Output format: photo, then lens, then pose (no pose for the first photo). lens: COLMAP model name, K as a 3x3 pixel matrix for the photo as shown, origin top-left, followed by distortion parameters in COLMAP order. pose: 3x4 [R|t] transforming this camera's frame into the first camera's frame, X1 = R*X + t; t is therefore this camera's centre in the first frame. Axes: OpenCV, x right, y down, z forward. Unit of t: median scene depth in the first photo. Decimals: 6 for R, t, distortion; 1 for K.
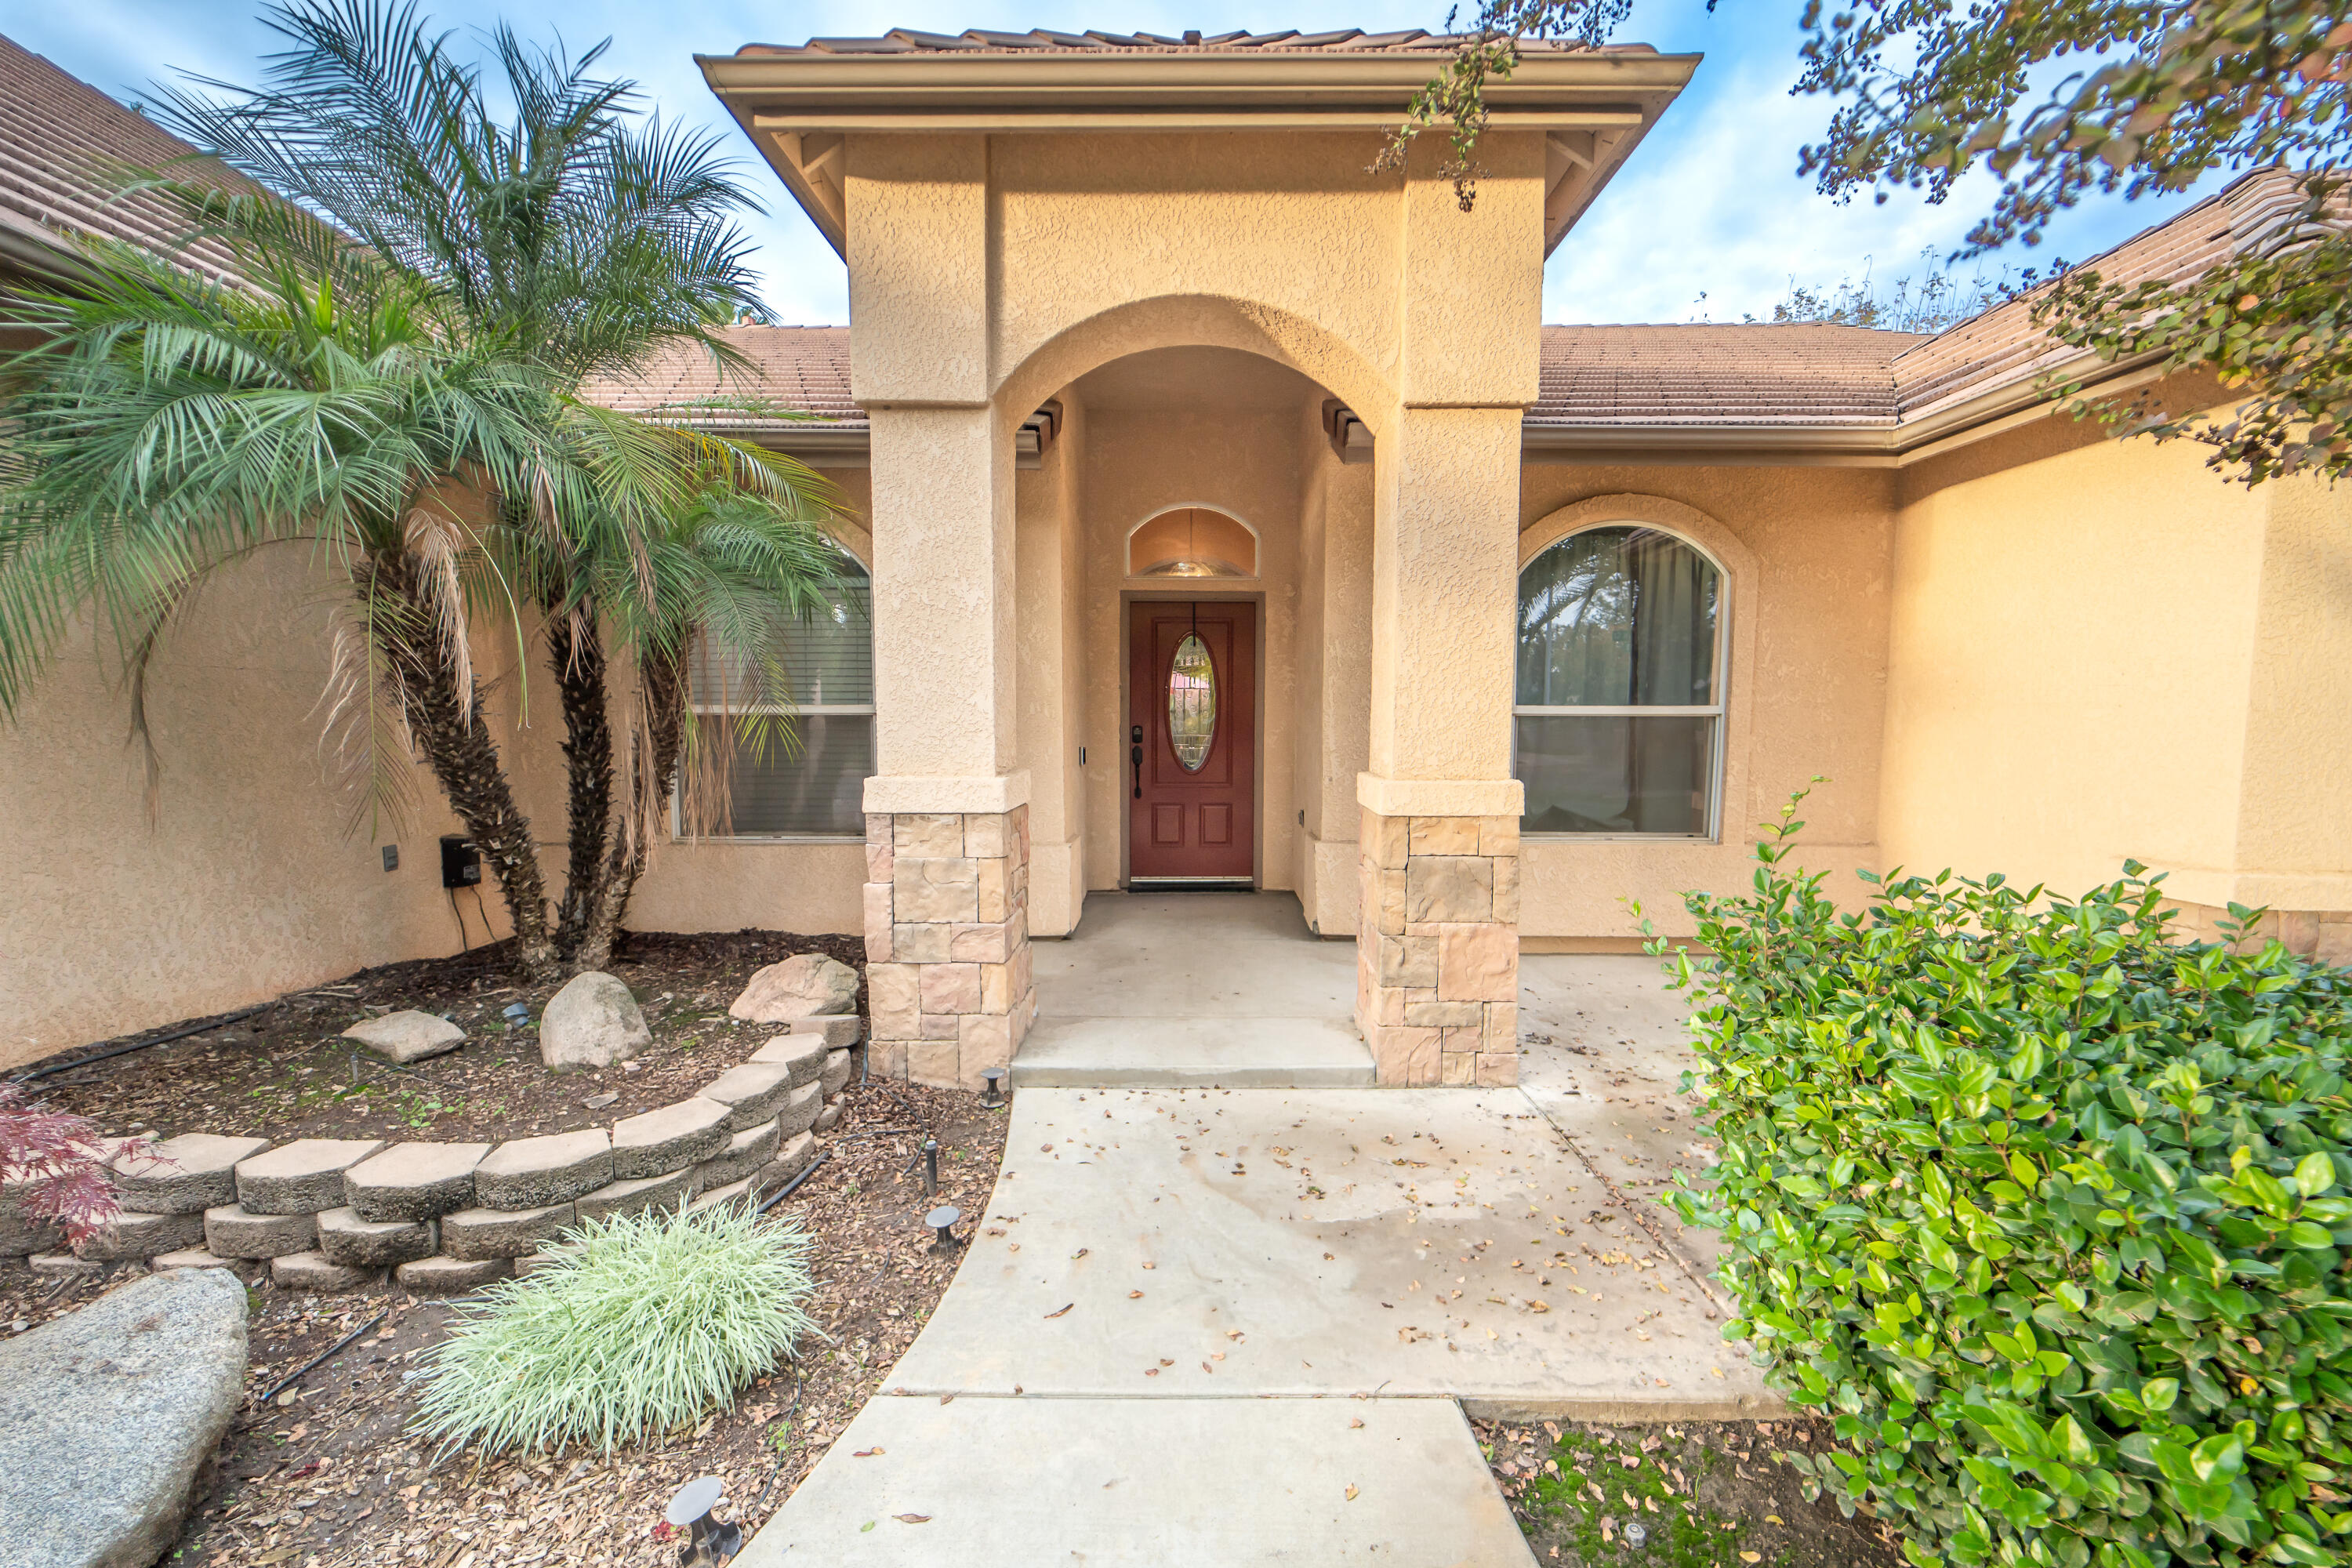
lens RADIAL K [[955.4, 0, 1176.8], [0, 955.4, 792.0], [0, 0, 1]] dist [-0.000736, -0.000352]
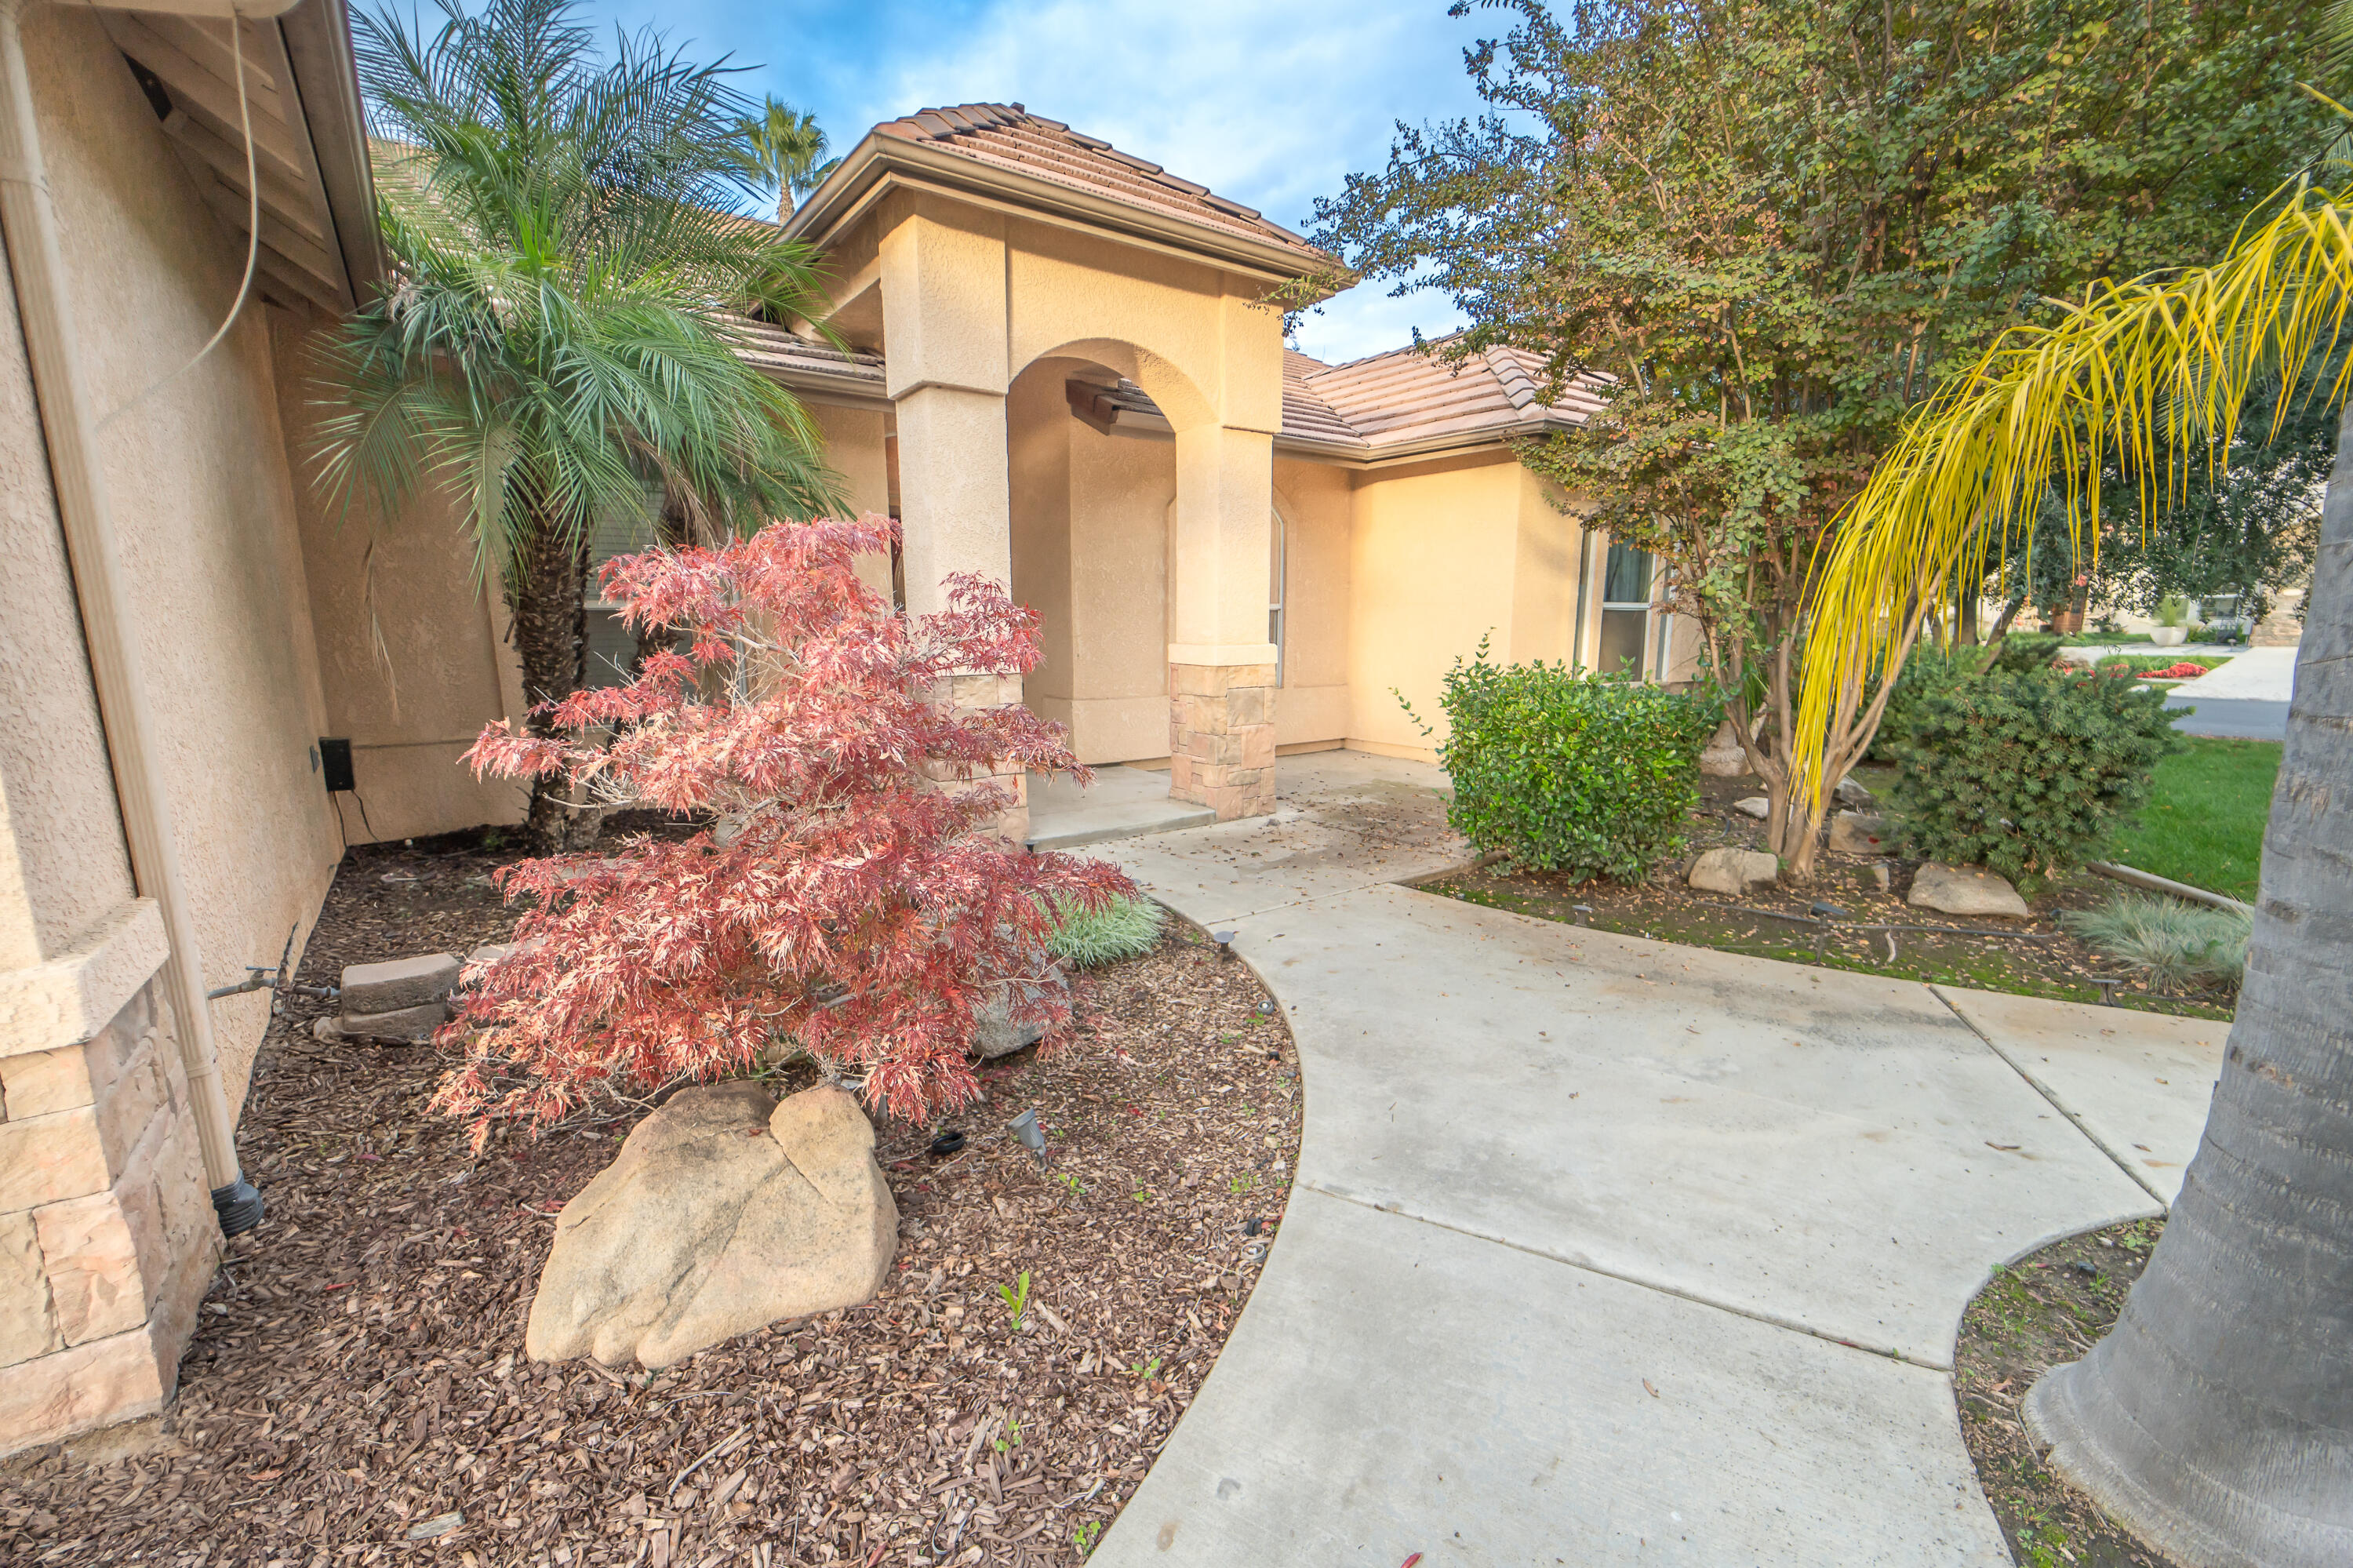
lens RADIAL K [[958.2, 0, 1176.5], [0, 958.2, 784.0], [0, 0, 1]] dist [0.003134, 0.000371]
pose [[0.802867, -0.108237, 0.586250, -0.895342], [0.052687, 0.992415, 0.111071, 0.040704], [-0.593825, -0.058288, 0.802480, -0.374365]]
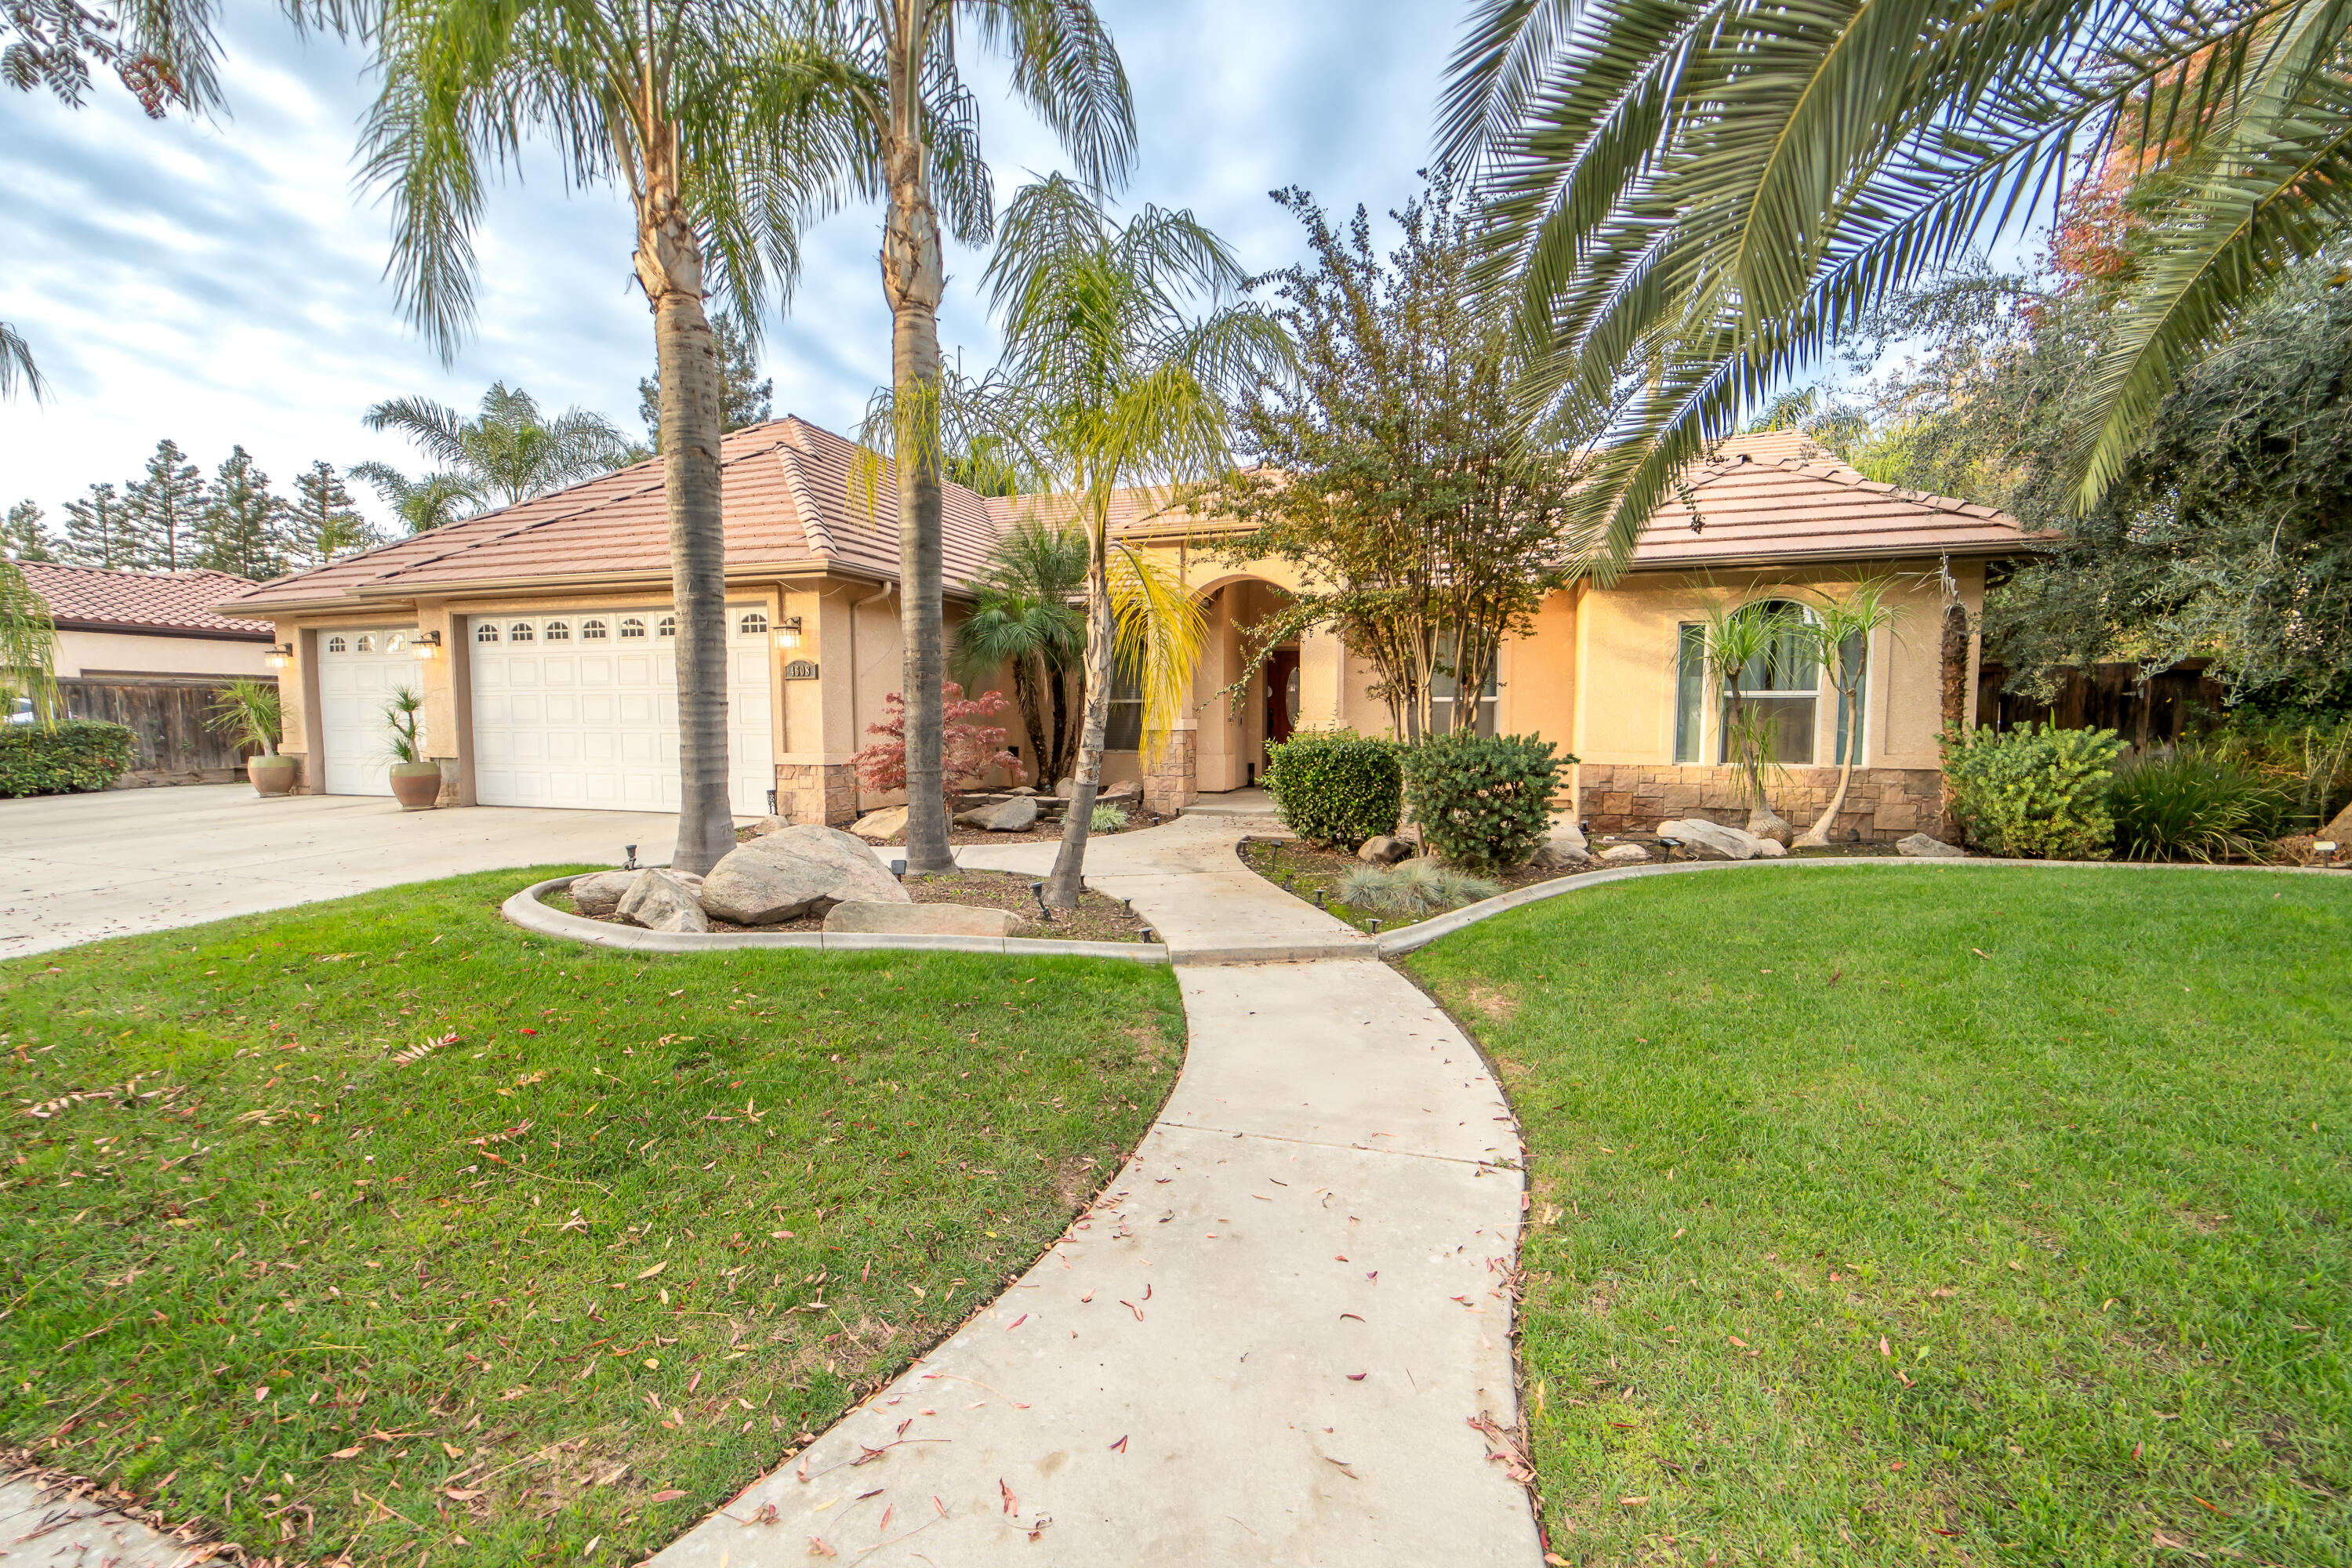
lens RADIAL K [[953.0, 0, 1176.0], [0, 953.0, 784.0], [0, 0, 1]] dist [-0.002563, -0.000342]
pose [[0.950527, 0.016370, -0.310211, 0.814349], [-0.020735, 0.999727, -0.010780, 0.240352], [0.309950, 0.016679, 0.950607, -2.121476]]
